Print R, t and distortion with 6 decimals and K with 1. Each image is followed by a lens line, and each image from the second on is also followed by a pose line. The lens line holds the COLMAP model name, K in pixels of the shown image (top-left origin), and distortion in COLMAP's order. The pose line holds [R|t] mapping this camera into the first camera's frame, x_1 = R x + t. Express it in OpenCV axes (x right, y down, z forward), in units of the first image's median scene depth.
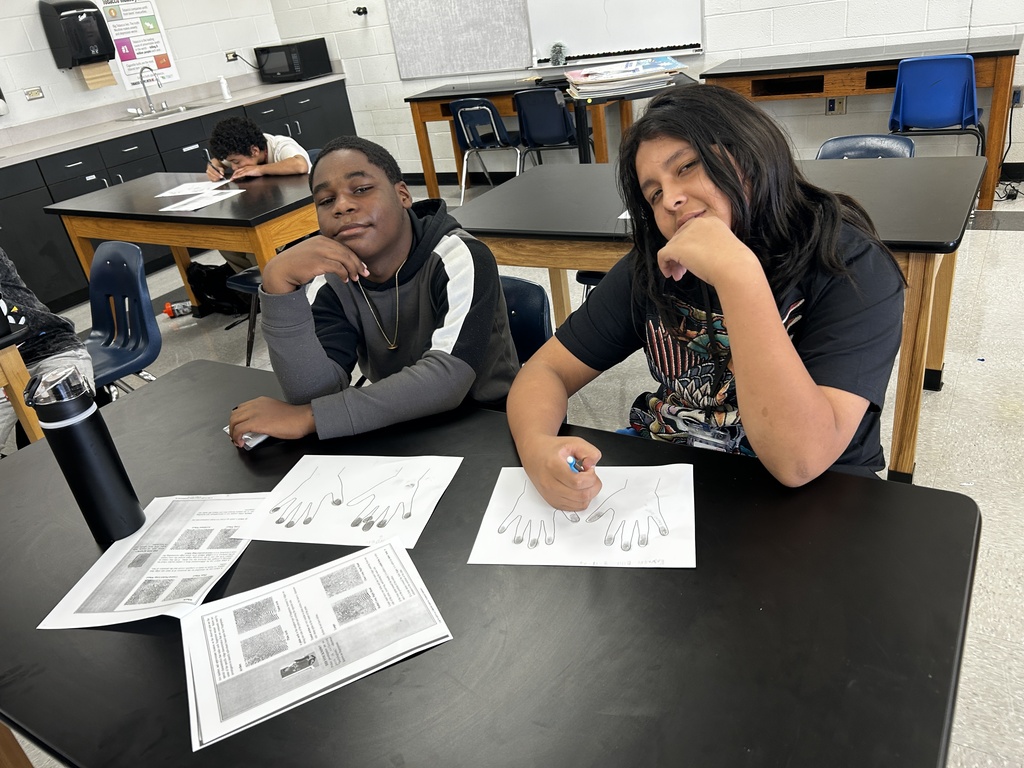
lens RADIAL K [[782.5, 0, 519.0], [0, 782.5, 374.2], [0, 0, 1]] dist [0.015202, -0.023871]
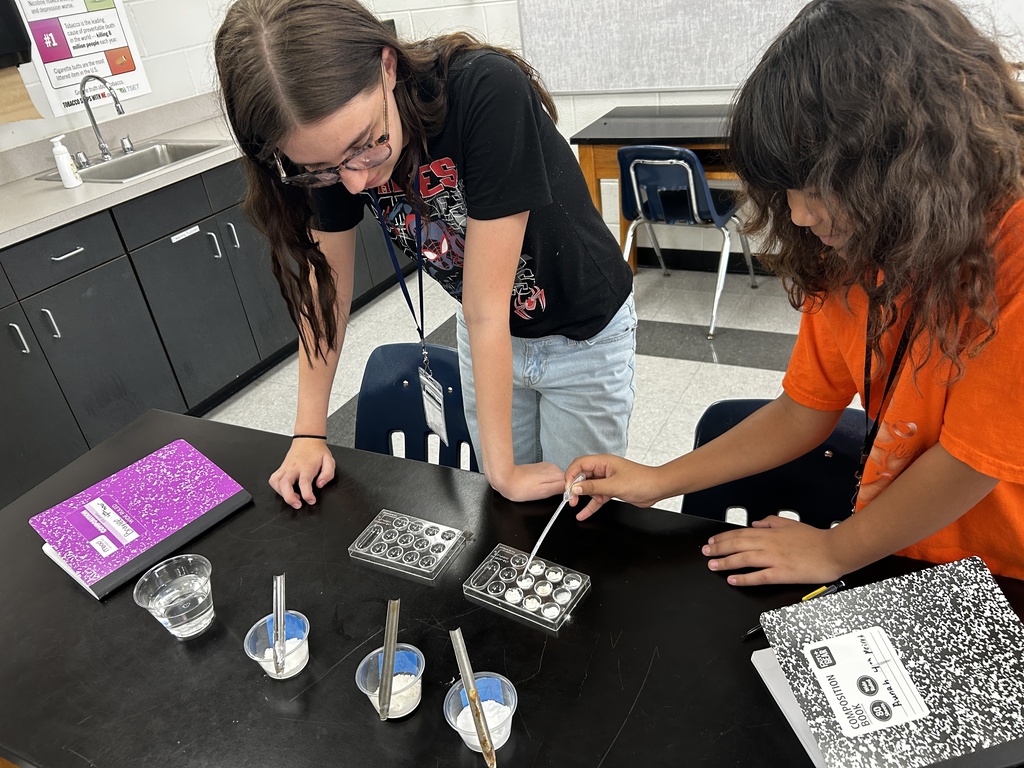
lens RADIAL K [[782.5, 0, 504.5], [0, 782.5, 384.8], [0, 0, 1]] dist [0.015202, -0.023871]
pose [[0.998308, -0.006103, 0.057833, -0.223192], [0.003508, 0.998987, 0.044856, -0.199424], [-0.058049, -0.044577, 0.997318, 0.434409]]
